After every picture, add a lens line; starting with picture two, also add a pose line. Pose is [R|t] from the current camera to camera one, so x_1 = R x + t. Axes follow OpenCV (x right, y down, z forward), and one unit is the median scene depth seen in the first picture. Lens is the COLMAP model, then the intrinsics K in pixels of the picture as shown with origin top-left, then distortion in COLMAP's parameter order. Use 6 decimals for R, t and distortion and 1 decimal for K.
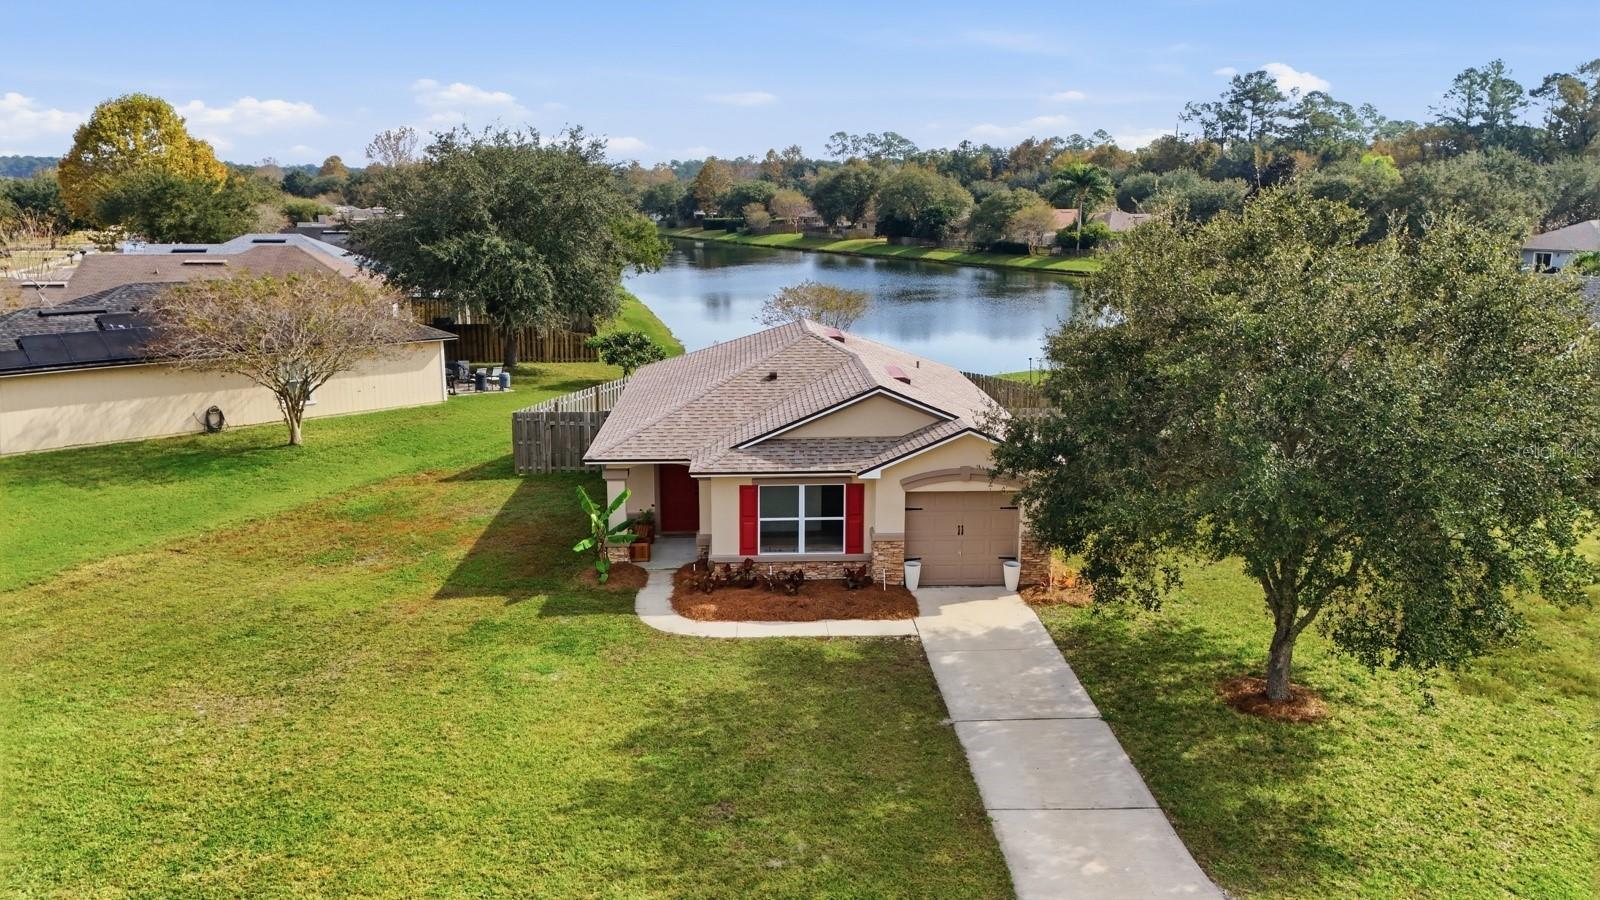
lens RADIAL K [[1172.4, 0, 803.2], [0, 1172.4, 450.2], [0, 0, 1]] dist [0.077745, -0.075339]
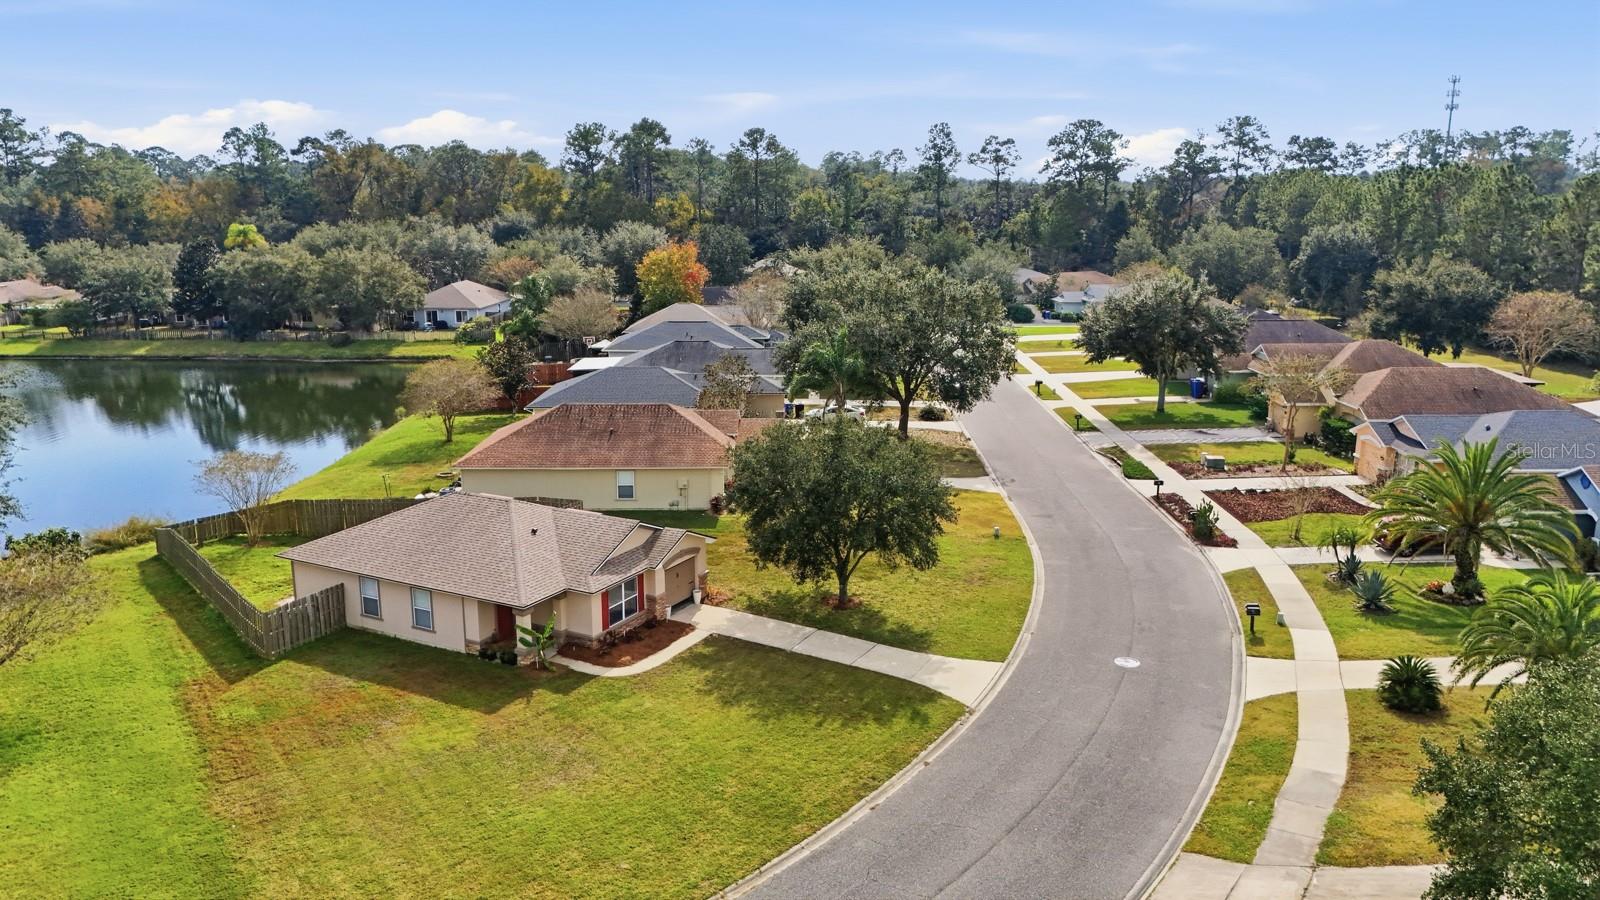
lens RADIAL K [[1172.4, 0, 803.2], [0, 1172.4, 450.2], [0, 0, 1]] dist [0.077745, -0.075339]
pose [[0.521659, -0.190243, 0.831672, -1.010424], [0.189248, 0.976339, 0.104631, -0.236405], [-0.831899, 0.102811, 0.545320, -0.207562]]
